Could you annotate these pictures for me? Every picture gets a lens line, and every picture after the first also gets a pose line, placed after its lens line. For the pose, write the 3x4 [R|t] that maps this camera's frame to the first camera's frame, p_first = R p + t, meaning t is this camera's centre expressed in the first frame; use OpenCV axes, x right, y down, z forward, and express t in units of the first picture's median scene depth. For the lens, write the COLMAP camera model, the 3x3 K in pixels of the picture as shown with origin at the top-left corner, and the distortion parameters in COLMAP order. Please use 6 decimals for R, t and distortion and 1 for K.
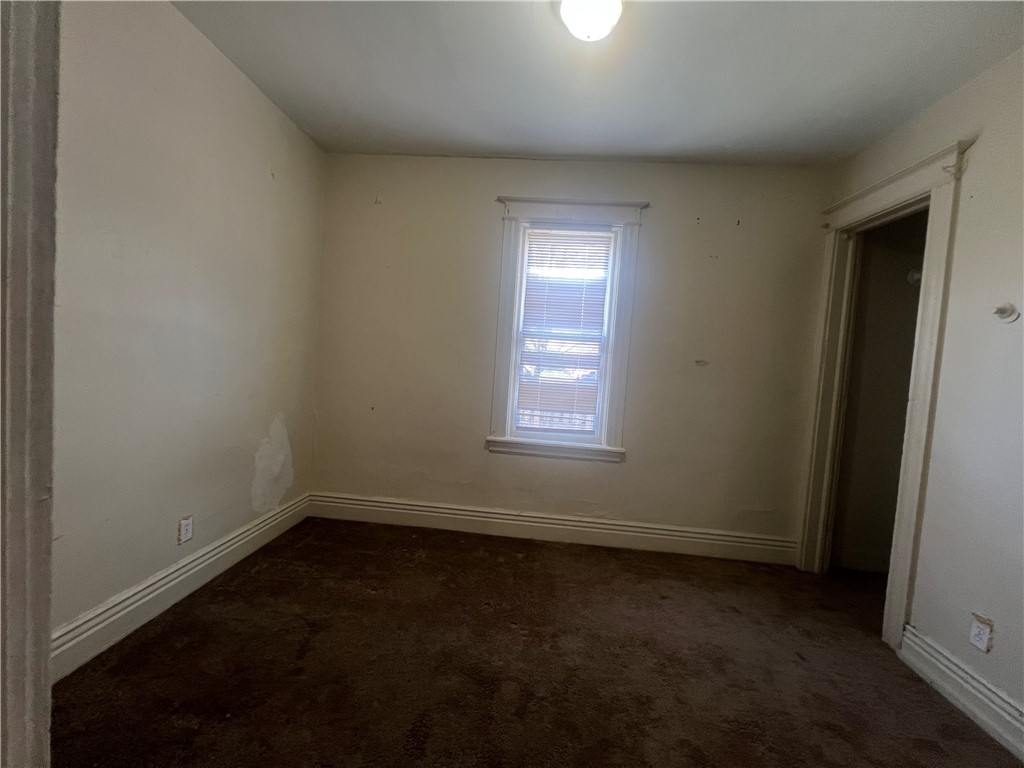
lens RADIAL K [[408.7, 0, 510.7], [0, 408.7, 381.5], [0, 0, 1]] dist [0.001587, 0.000151]
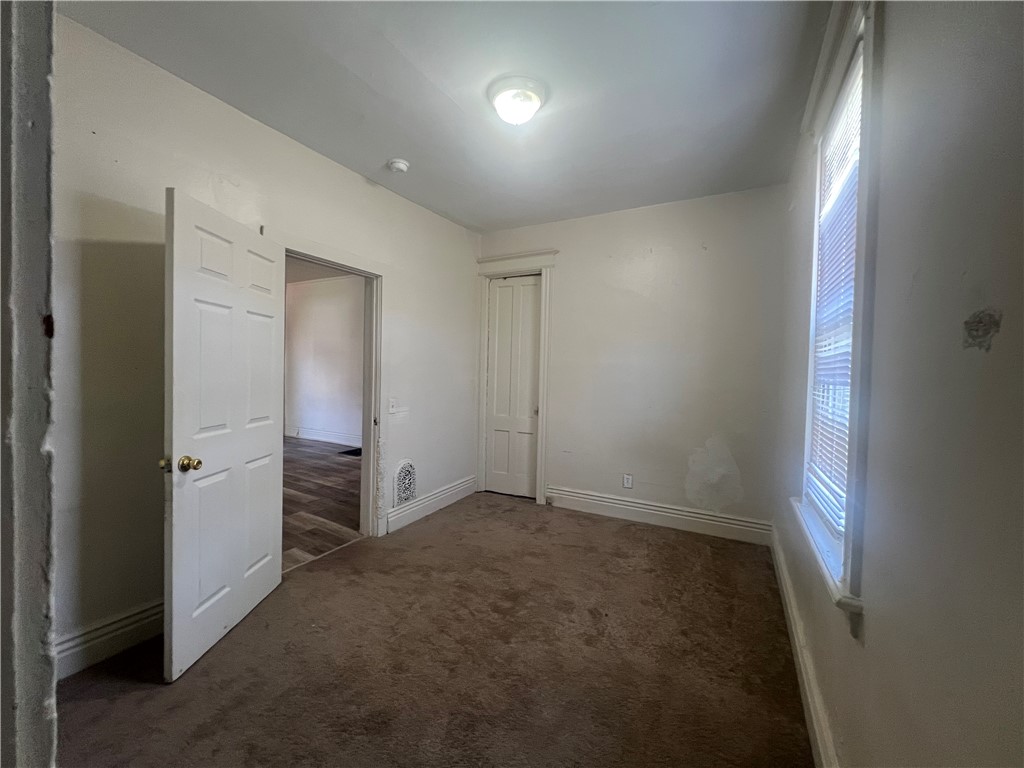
lens RADIAL K [[408.7, 0, 512.2], [0, 408.7, 381.8], [0, 0, 1]] dist [0.001587, 0.000151]
pose [[-0.406589, -0.053311, -0.912055, 1.026585], [-0.098321, 0.995052, -0.014332, 0.009716], [0.908305, 0.083847, -0.409818, 1.211666]]
